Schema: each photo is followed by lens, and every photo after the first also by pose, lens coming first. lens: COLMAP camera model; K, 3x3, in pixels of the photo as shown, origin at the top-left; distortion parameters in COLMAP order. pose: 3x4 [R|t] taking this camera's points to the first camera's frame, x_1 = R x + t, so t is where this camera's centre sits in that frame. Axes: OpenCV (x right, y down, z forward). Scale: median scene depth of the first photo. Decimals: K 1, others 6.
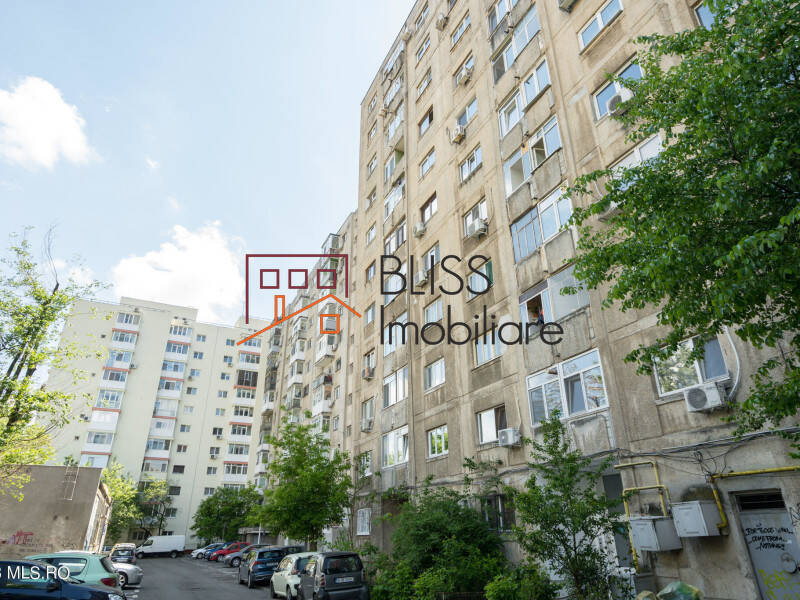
lens RADIAL K [[493.6, 0, 399.6], [0, 493.6, 303.1], [0, 0, 1]] dist [0.001215, 0.000115]
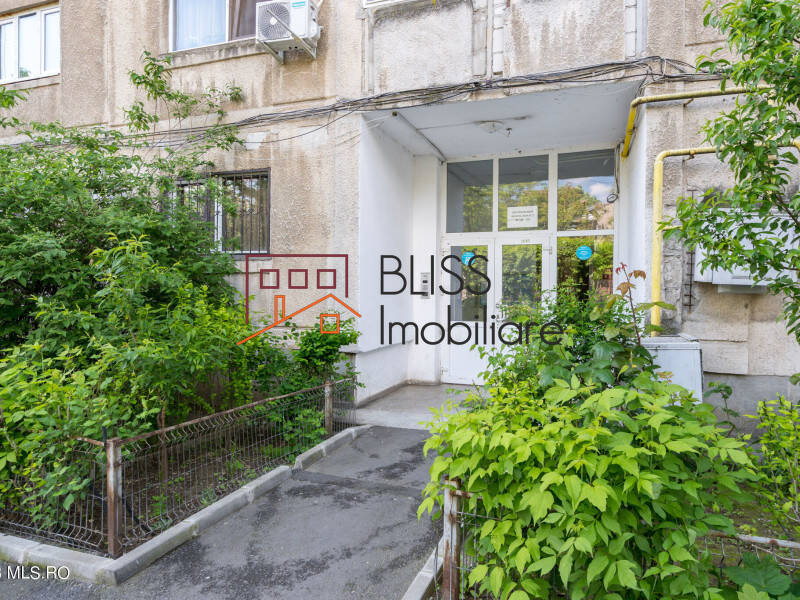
lens RADIAL K [[499.6, 0, 400.0], [0, 499.6, 300.0], [0, 0, 1]] dist [-0.001175, -0.000324]
pose [[0.703669, 0.016096, 0.710346, 0.014572], [-0.315315, 0.902982, 0.291890, 0.320987], [-0.636731, -0.429376, 0.640476, 0.607875]]
